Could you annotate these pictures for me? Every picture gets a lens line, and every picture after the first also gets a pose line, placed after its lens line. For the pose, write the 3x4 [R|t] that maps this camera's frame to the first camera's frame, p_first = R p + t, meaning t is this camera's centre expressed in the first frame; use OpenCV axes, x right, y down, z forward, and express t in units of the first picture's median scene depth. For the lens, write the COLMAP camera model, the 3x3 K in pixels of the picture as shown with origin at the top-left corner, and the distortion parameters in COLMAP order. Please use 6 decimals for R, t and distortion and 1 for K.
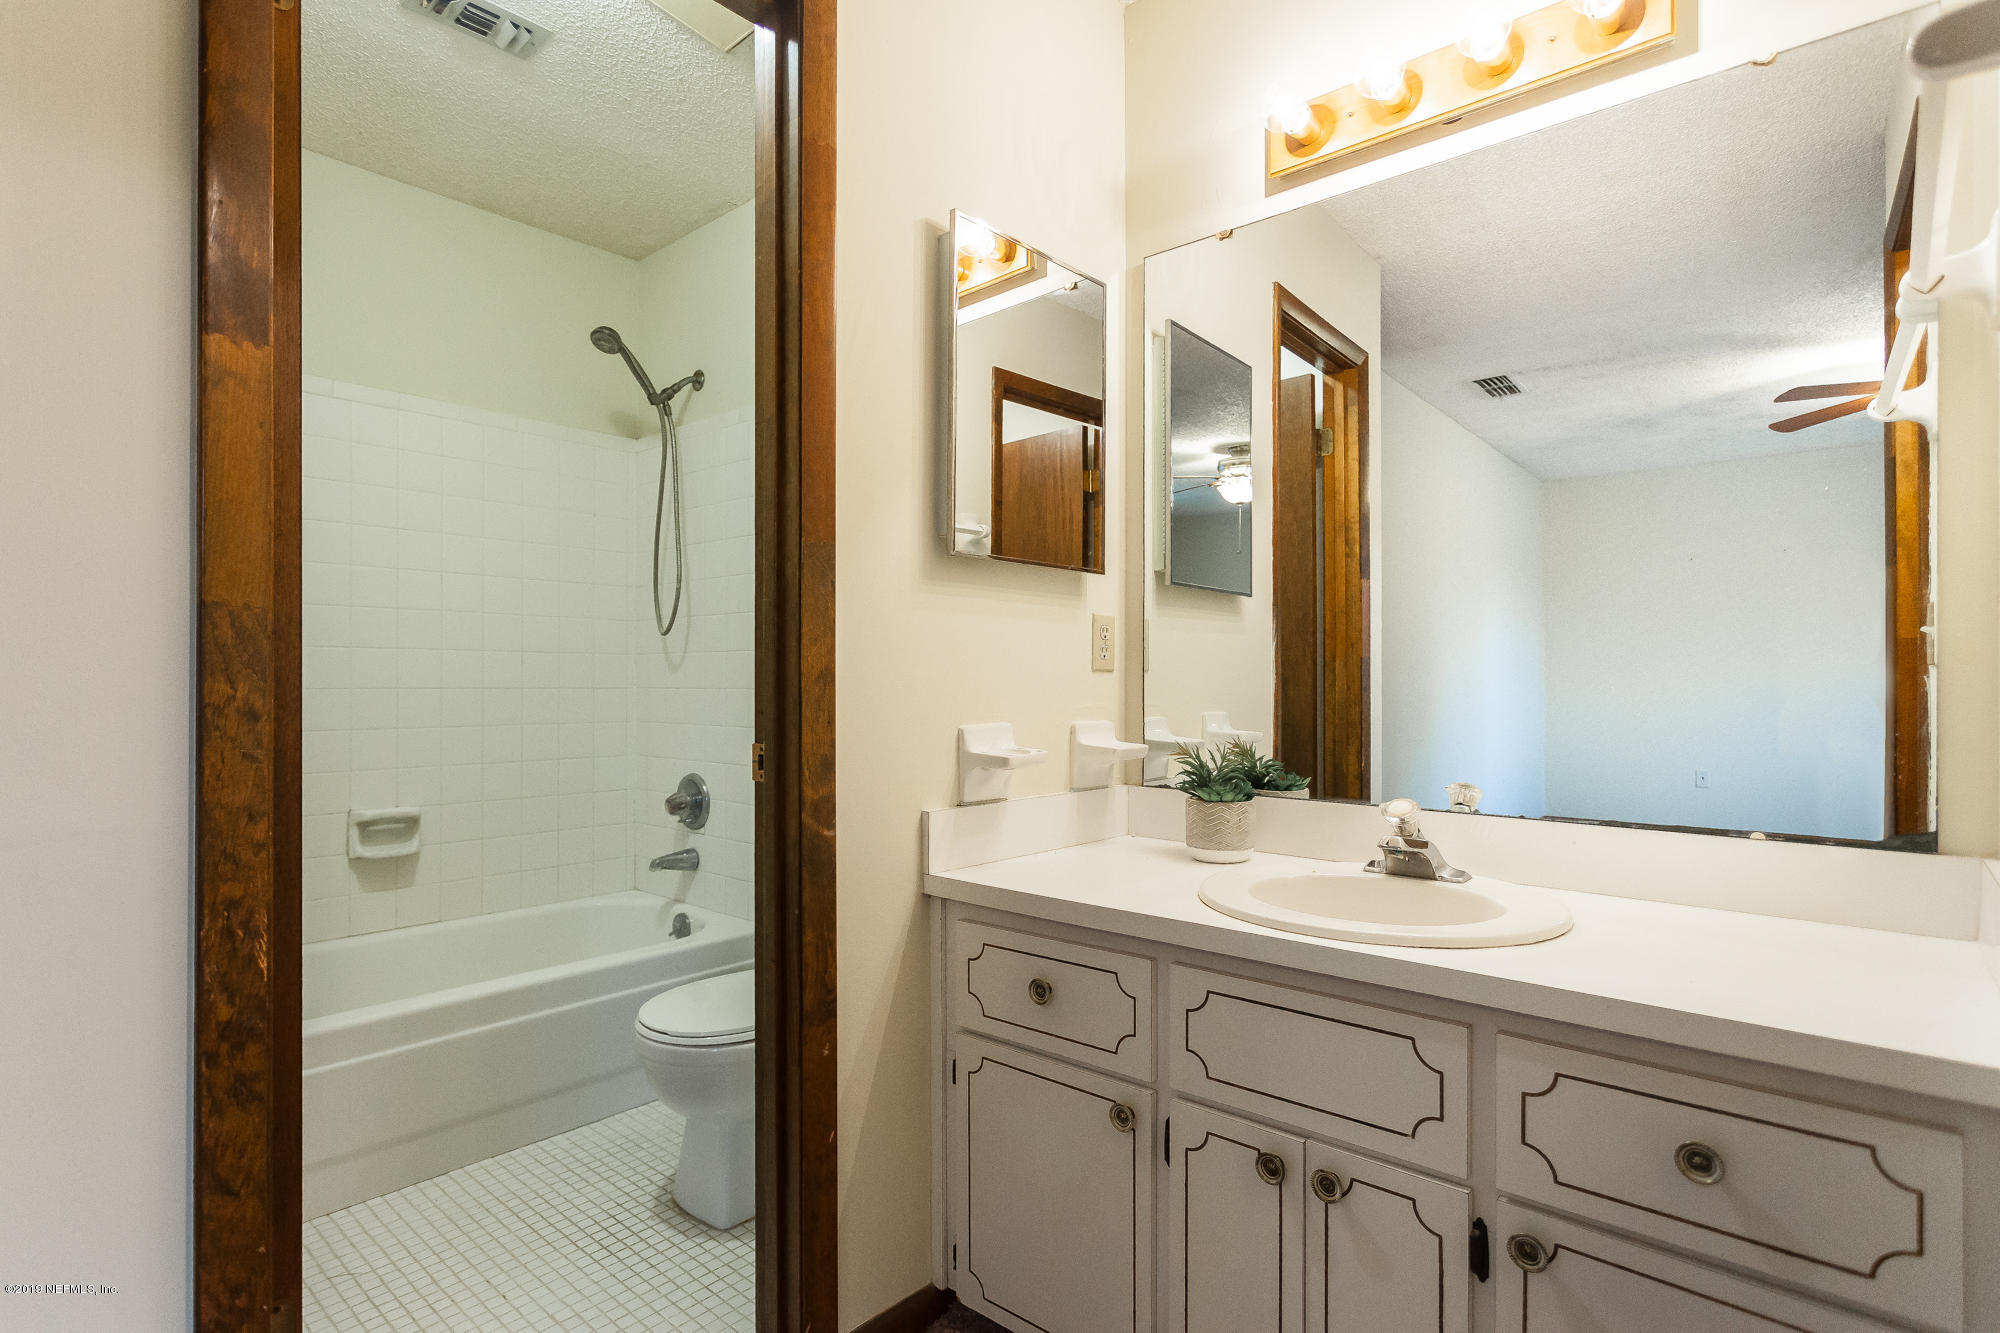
lens RADIAL K [[962.1, 0, 998.2], [0, 962.1, 679.3], [0, 0, 1]] dist [-0.002581, 0.000259]
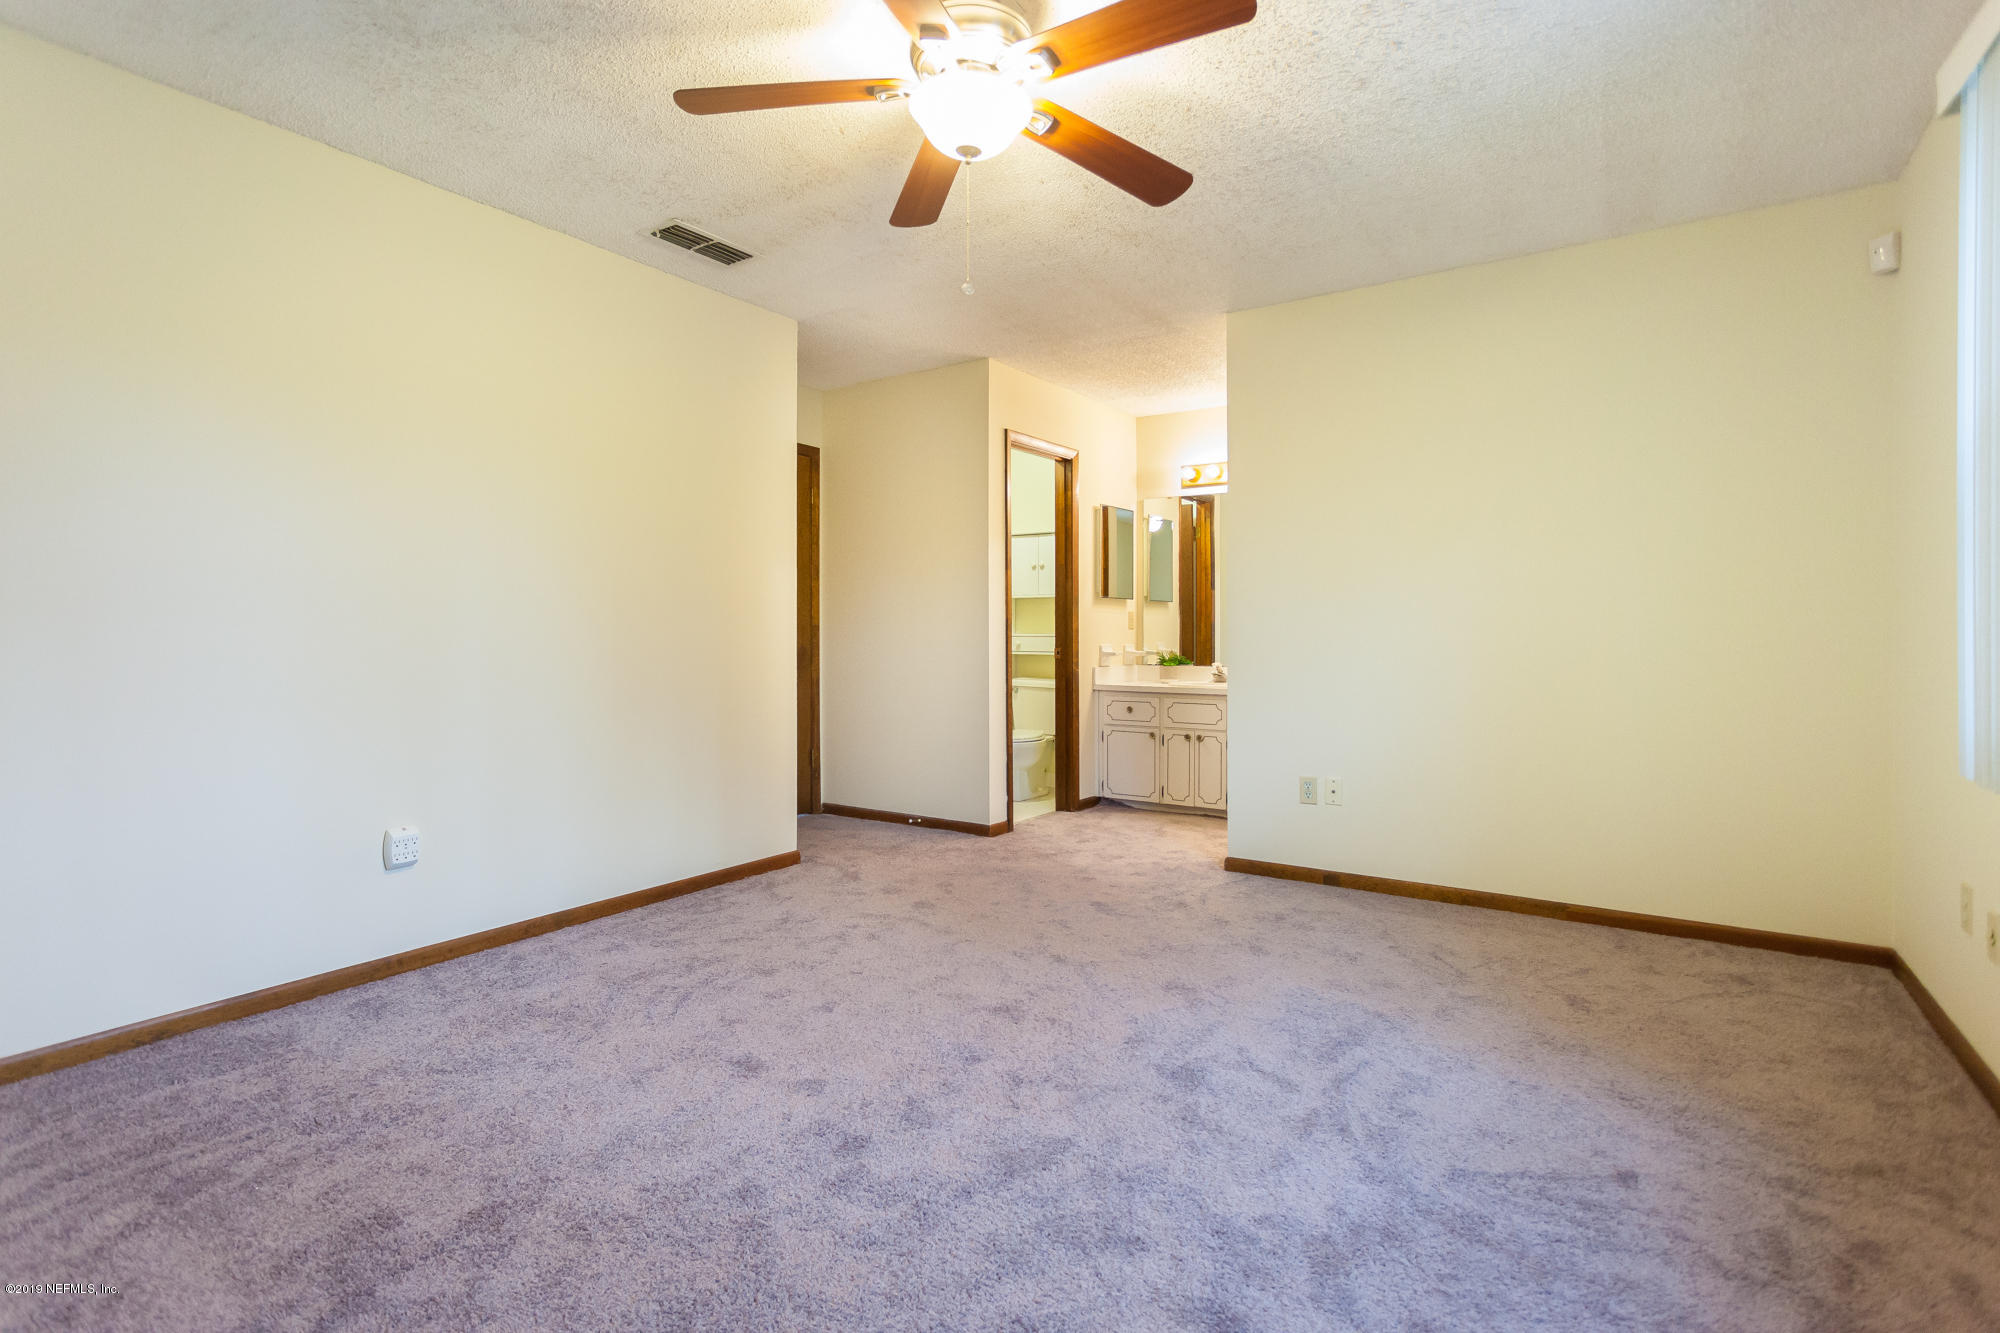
lens RADIAL K [[962.1, 0, 1001.9], [0, 962.1, 650.2], [0, 0, 1]] dist [-0.002581, 0.000259]
pose [[0.991344, -0.005566, 0.131170, -0.825021], [0.003391, 0.999853, 0.016802, 0.008294], [-0.131245, -0.016212, 0.991217, -2.370997]]
